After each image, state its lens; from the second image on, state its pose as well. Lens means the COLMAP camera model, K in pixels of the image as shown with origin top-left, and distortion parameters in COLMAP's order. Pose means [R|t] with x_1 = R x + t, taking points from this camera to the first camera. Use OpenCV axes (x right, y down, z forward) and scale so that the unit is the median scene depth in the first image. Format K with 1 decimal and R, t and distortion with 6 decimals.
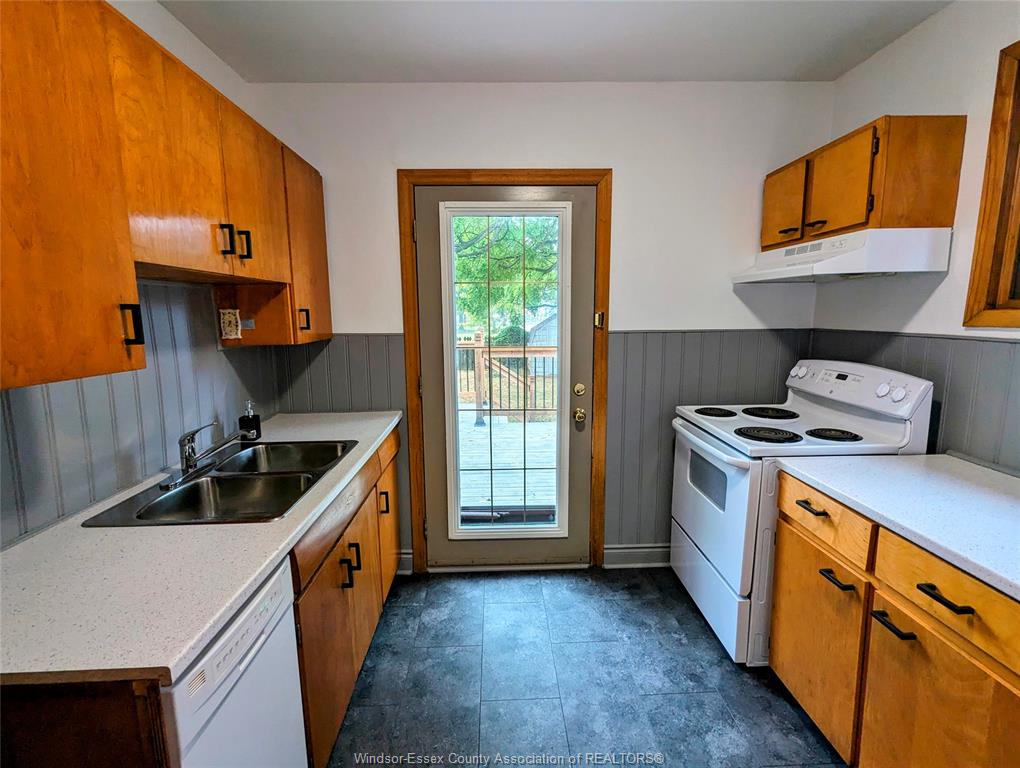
lens RADIAL K [[483.1, 0, 509.8], [0, 483.1, 386.5], [0, 0, 1]] dist [-0.001648, 0.000181]
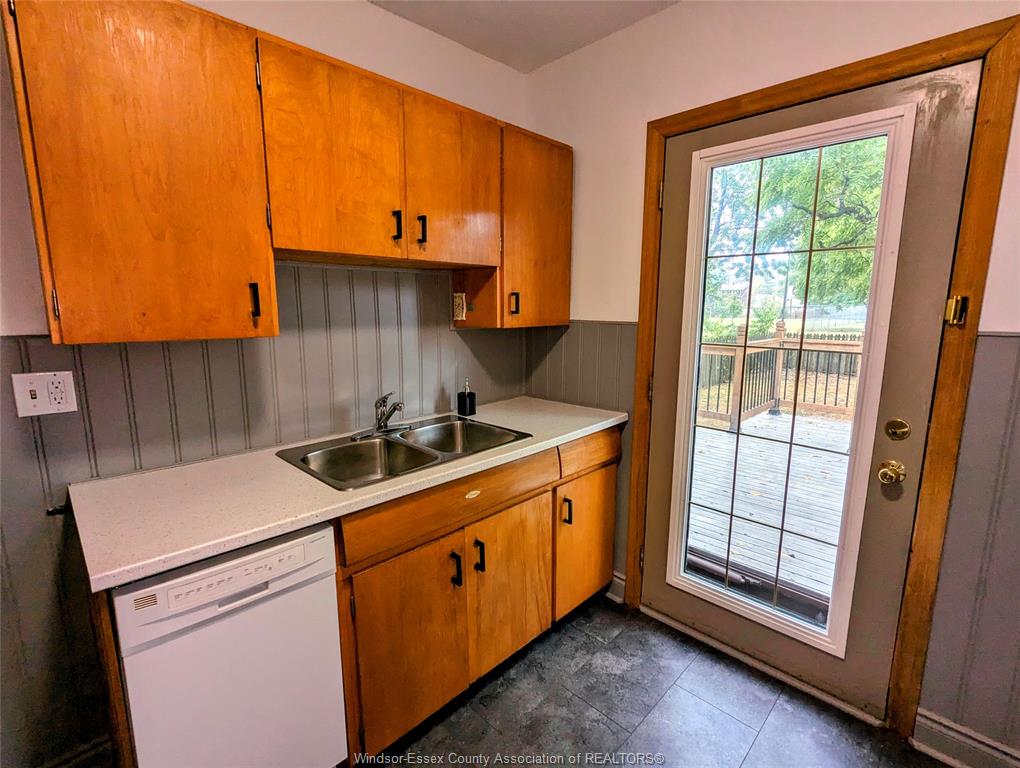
lens RADIAL K [[483.1, 0, 509.8], [0, 483.1, 386.5], [0, 0, 1]] dist [-0.001648, 0.000181]
pose [[0.686368, 0.131205, -0.715321, 0.282710], [-0.119267, 0.990582, 0.067254, -0.034913], [0.717408, 0.039153, 0.695552, 0.308519]]
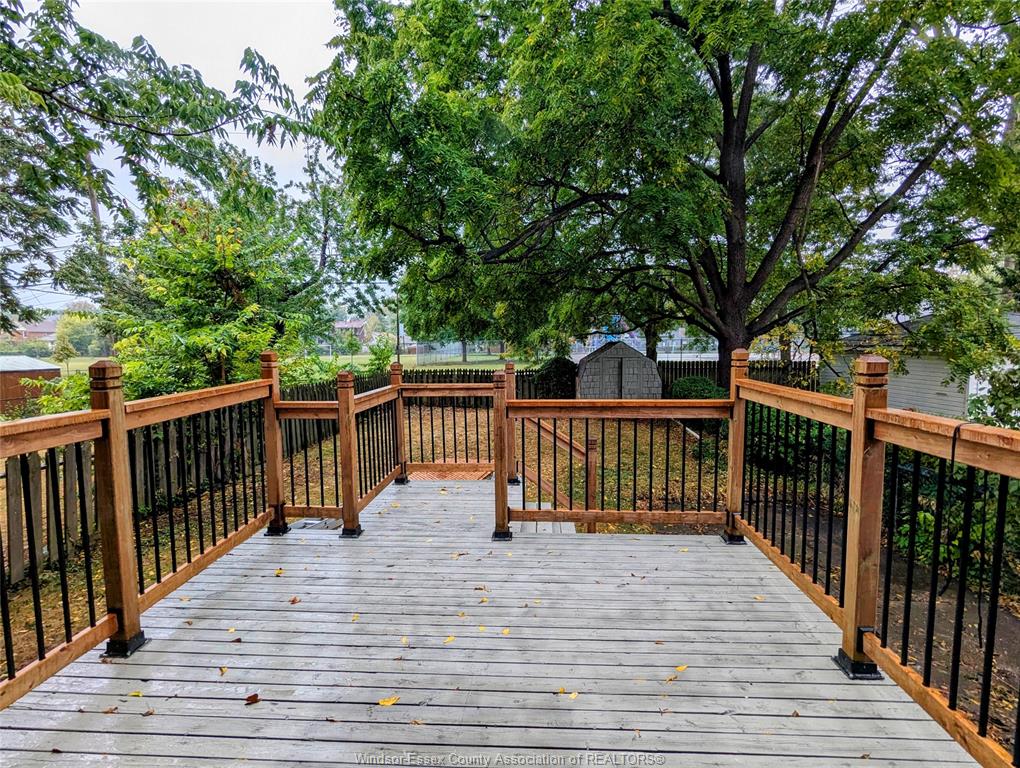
lens RADIAL K [[506.4, 0, 510.1], [0, 506.4, 388.8], [0, 0, 1]] dist [-0.000856, 0.000021]
pose [[0.996250, 0.006916, -0.086247, -0.008102], [-0.011996, 0.998214, -0.058514, -0.176228], [0.085688, 0.059329, 0.994554, 1.246870]]
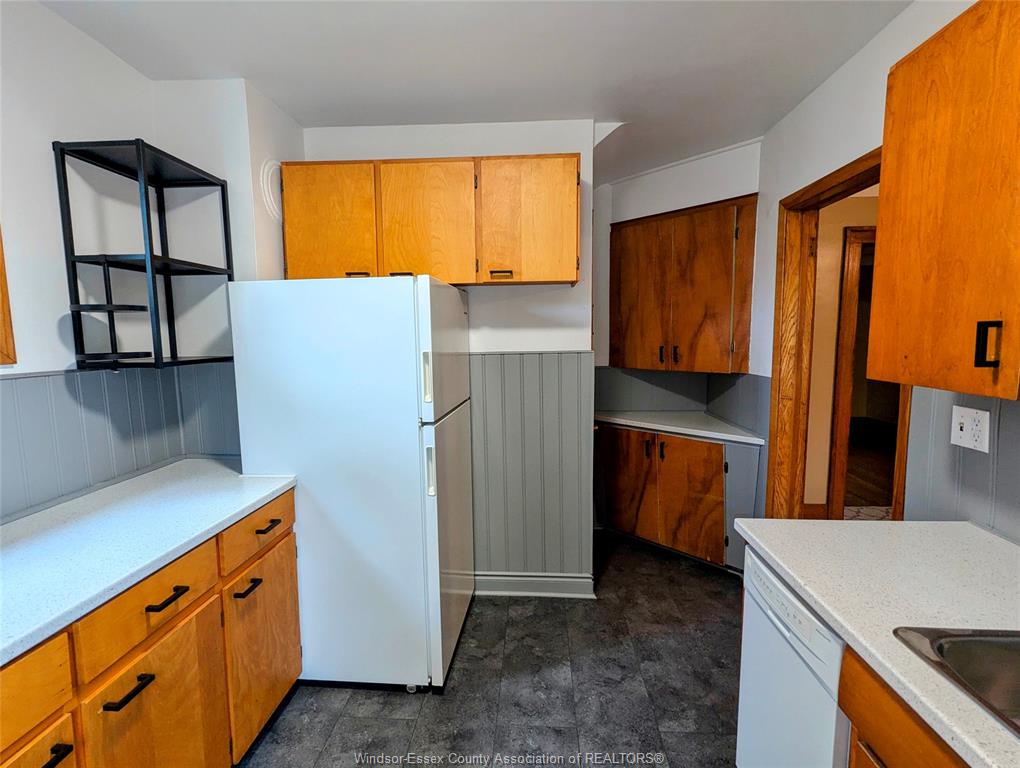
lens RADIAL K [[483.1, 0, 509.8], [0, 483.1, 386.5], [0, 0, 1]] dist [-0.001648, 0.000181]
pose [[-0.995820, 0.010655, 0.090715, -0.000040], [0.033632, 0.966167, 0.255716, -0.152209], [-0.084922, 0.257698, -0.962486, 0.959373]]
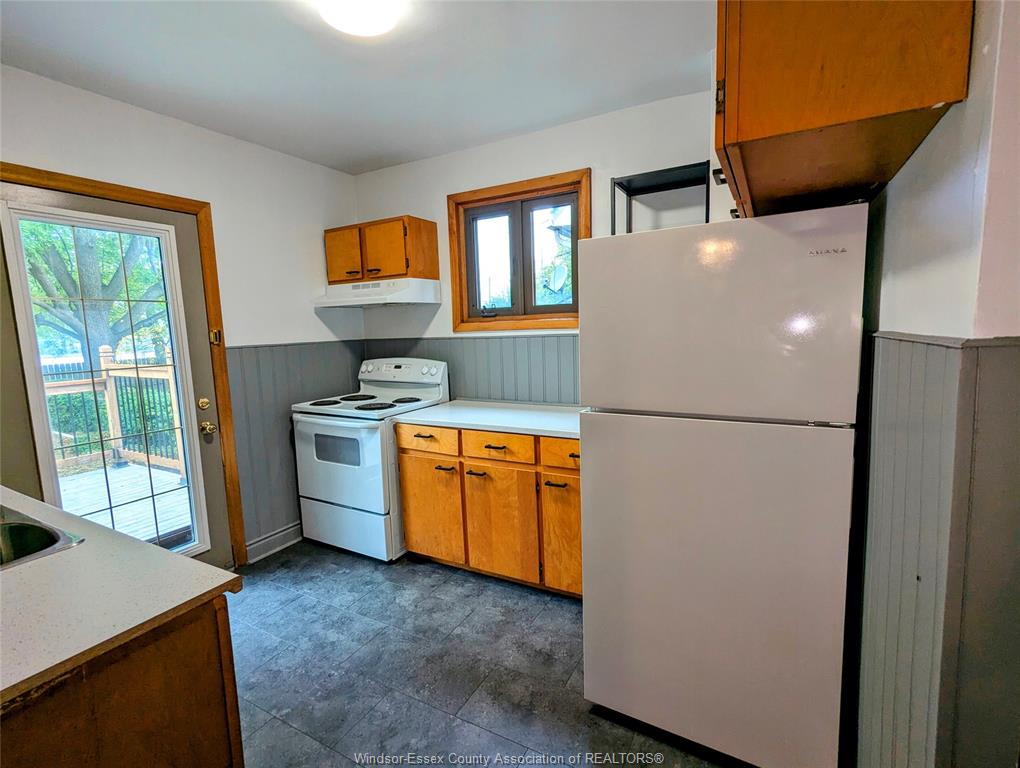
lens RADIAL K [[483.1, 0, 509.8], [0, 483.1, 386.5], [0, 0, 1]] dist [-0.001648, 0.000181]
pose [[0.513731, -0.114297, 0.850304, -0.486580], [0.158850, 0.986622, 0.036648, 0.044207], [-0.843117, 0.116244, 0.525015, -0.141915]]
